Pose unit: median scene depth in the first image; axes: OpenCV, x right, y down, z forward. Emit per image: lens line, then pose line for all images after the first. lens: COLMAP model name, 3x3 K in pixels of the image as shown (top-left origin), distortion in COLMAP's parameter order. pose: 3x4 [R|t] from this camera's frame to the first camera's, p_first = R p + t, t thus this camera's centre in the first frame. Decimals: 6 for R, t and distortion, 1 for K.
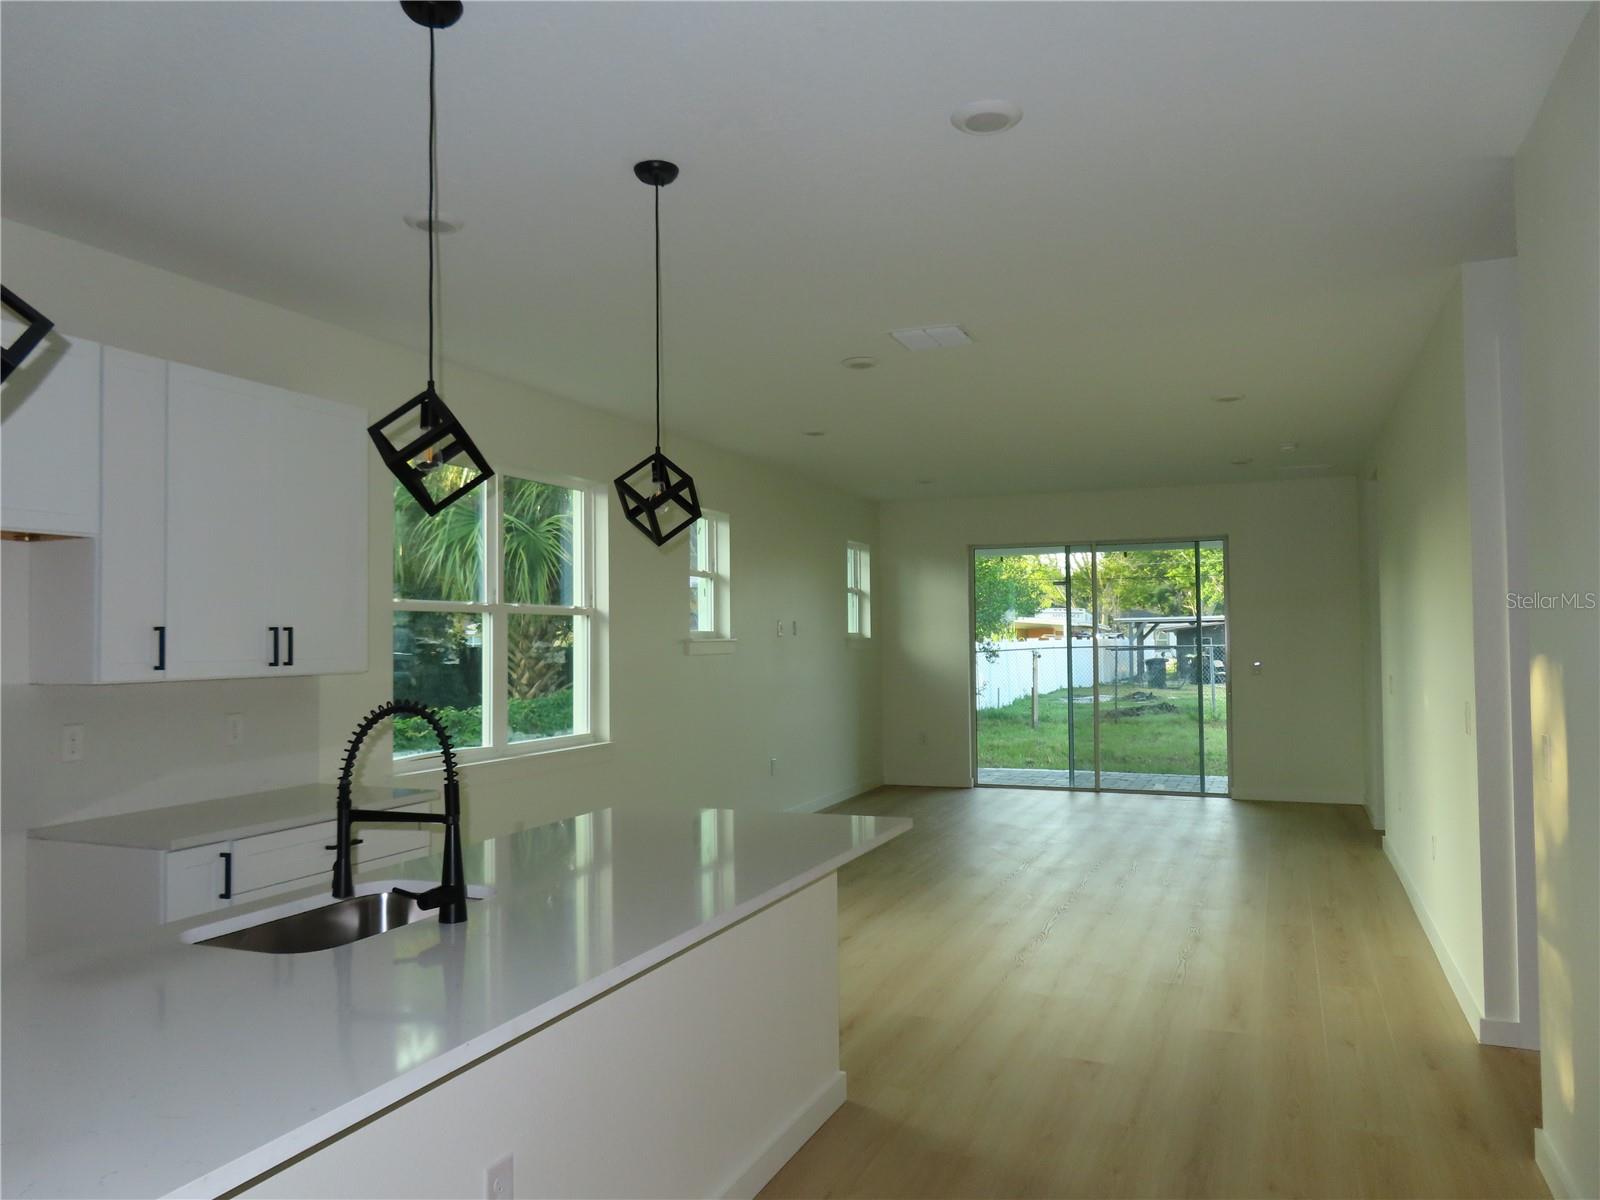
lens RADIAL K [[1142.8, 0, 802.0], [0, 1142.8, 596.7], [0, 0, 1]] dist [-0.005993, 0.001171]
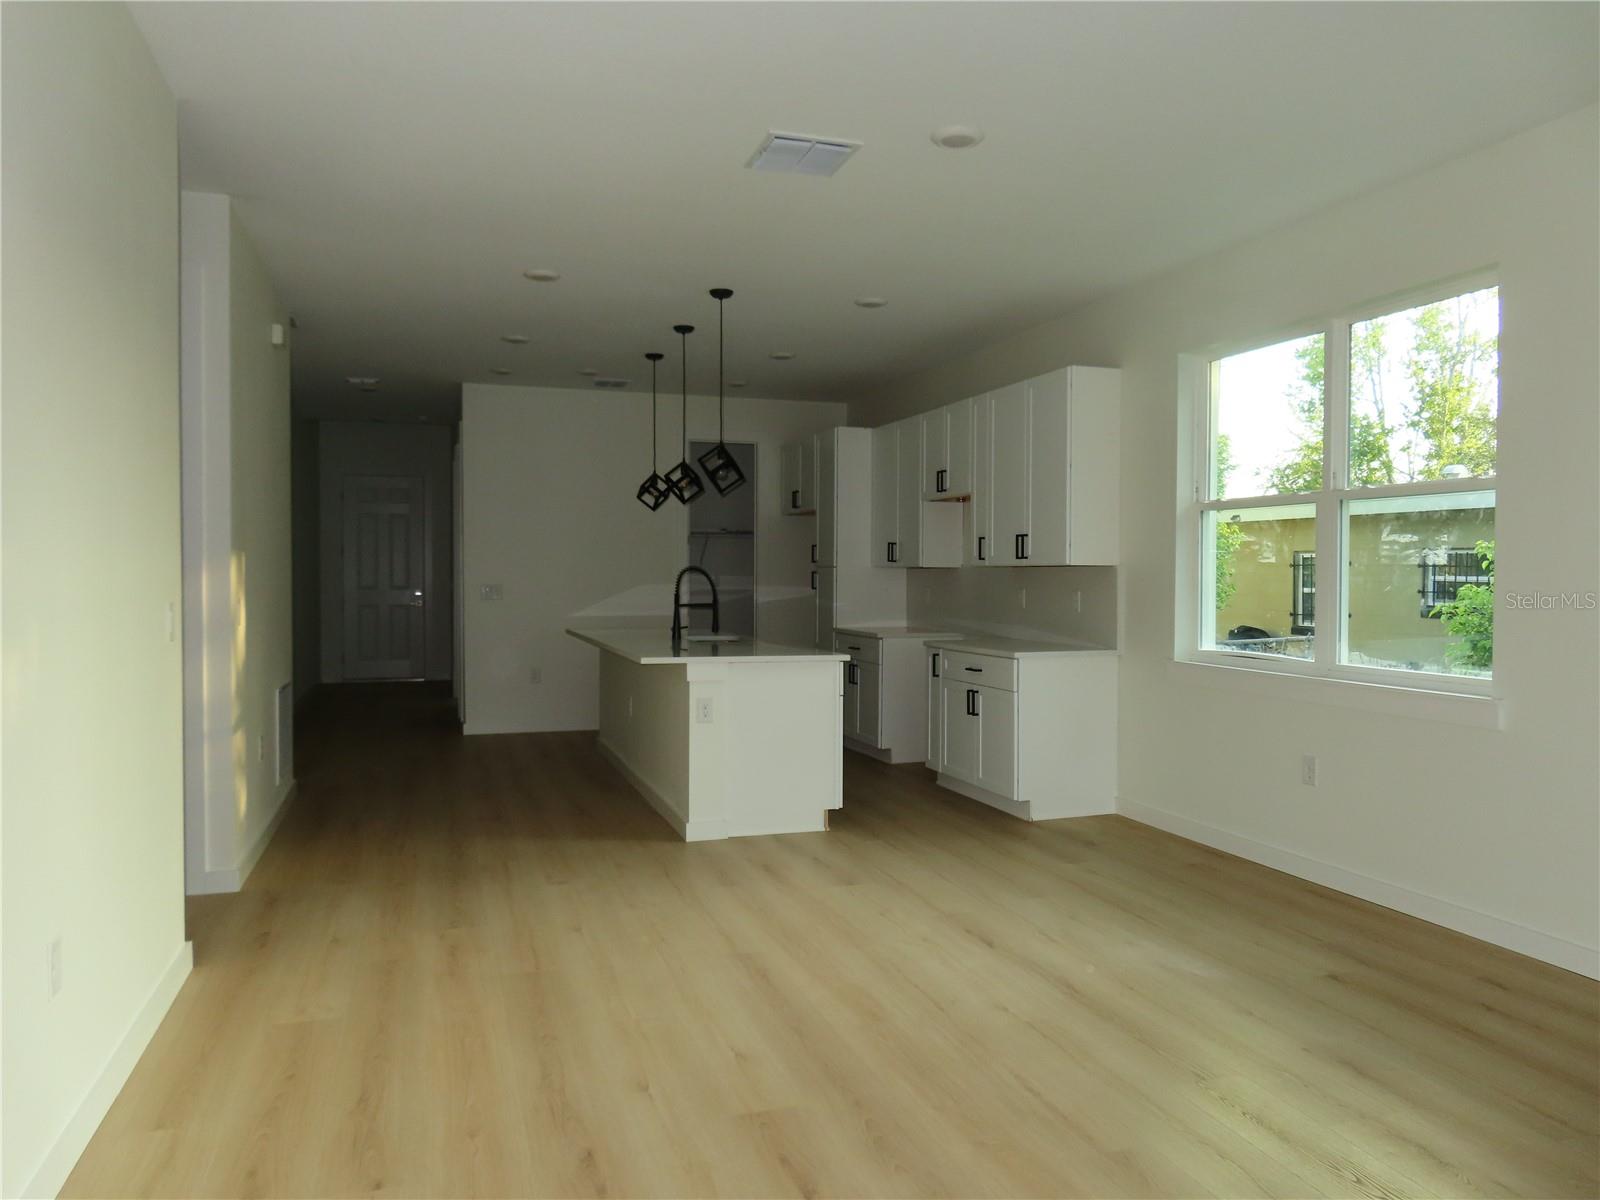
lens RADIAL K [[1142.8, 0, 802.0], [0, 1142.8, 596.7], [0, 0, 1]] dist [-0.005993, 0.001171]
pose [[-0.758308, 0.021685, -0.651535, 0.582740], [0.028603, 0.999591, -0.000021, 0.075548], [0.651268, -0.018652, -0.758618, 1.447093]]
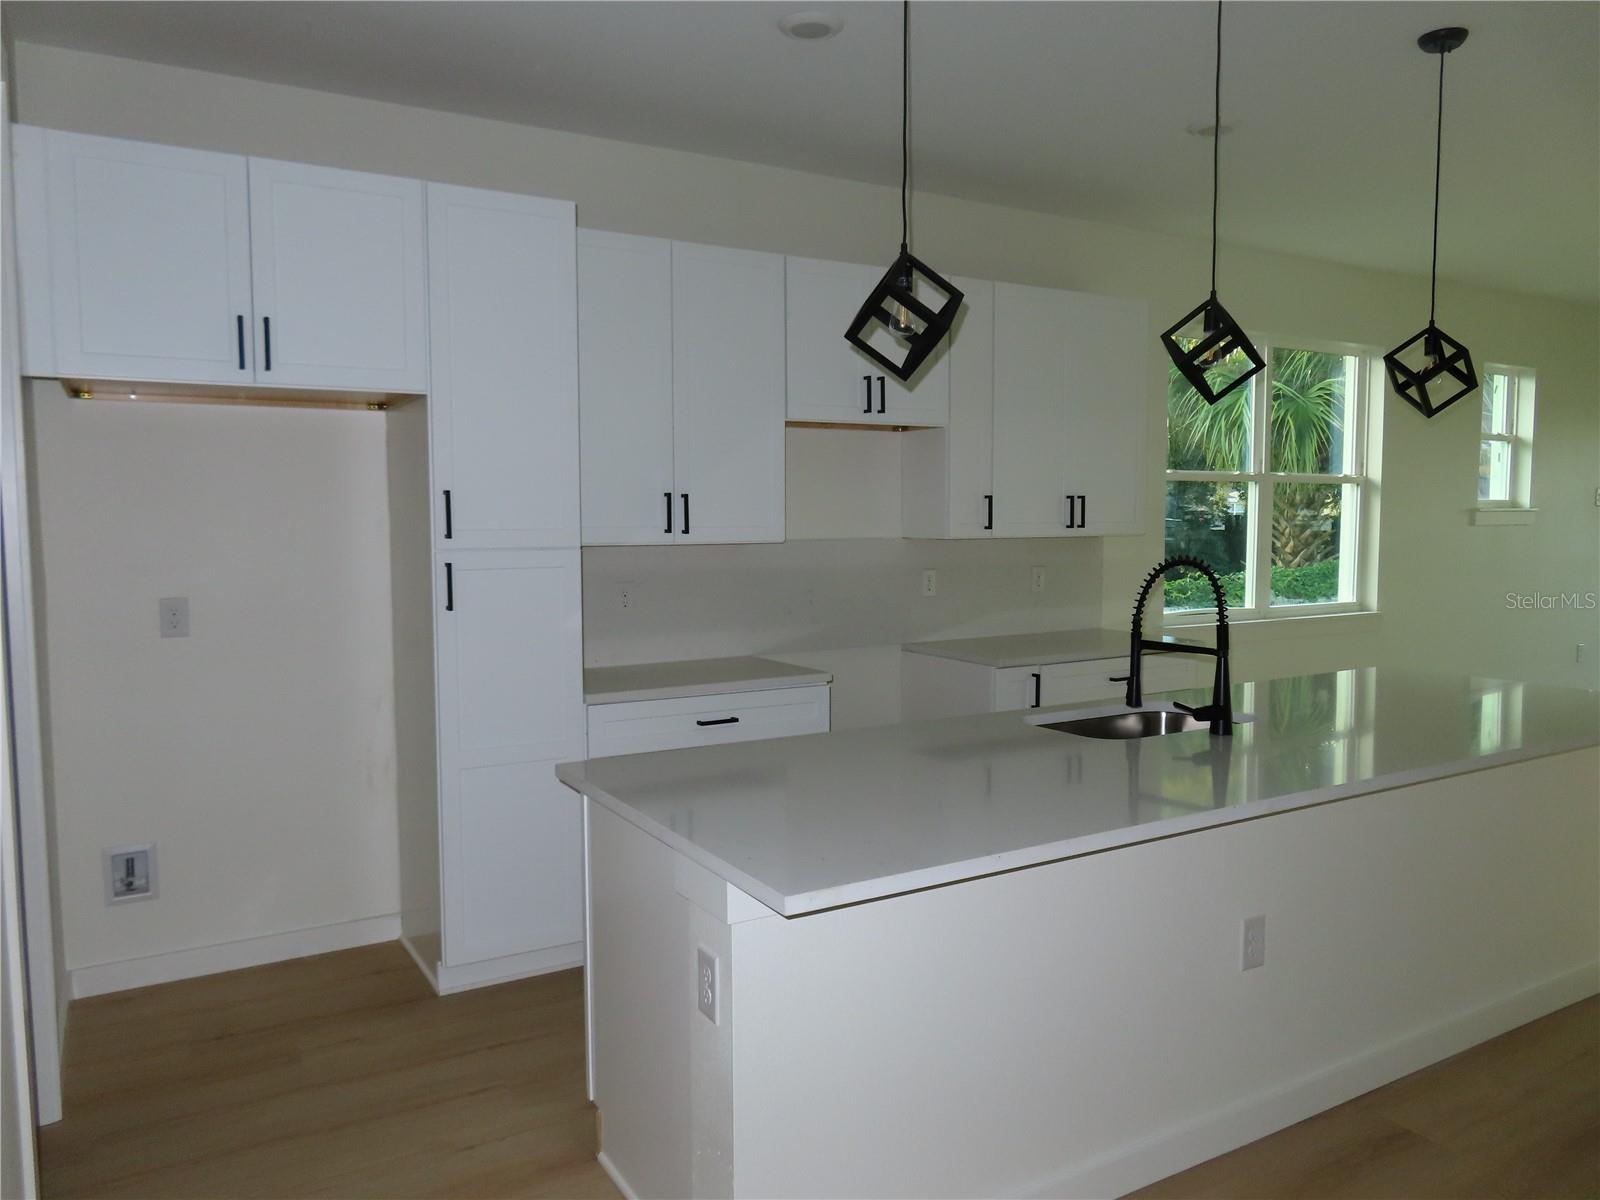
lens RADIAL K [[1142.8, 0, 802.0], [0, 1142.8, 596.7], [0, 0, 1]] dist [-0.005993, 0.001171]
pose [[0.801367, 0.053589, -0.595768, 0.025017], [0.015668, 0.993757, 0.110463, -0.003646], [0.597968, -0.097856, 0.795524, -0.100897]]
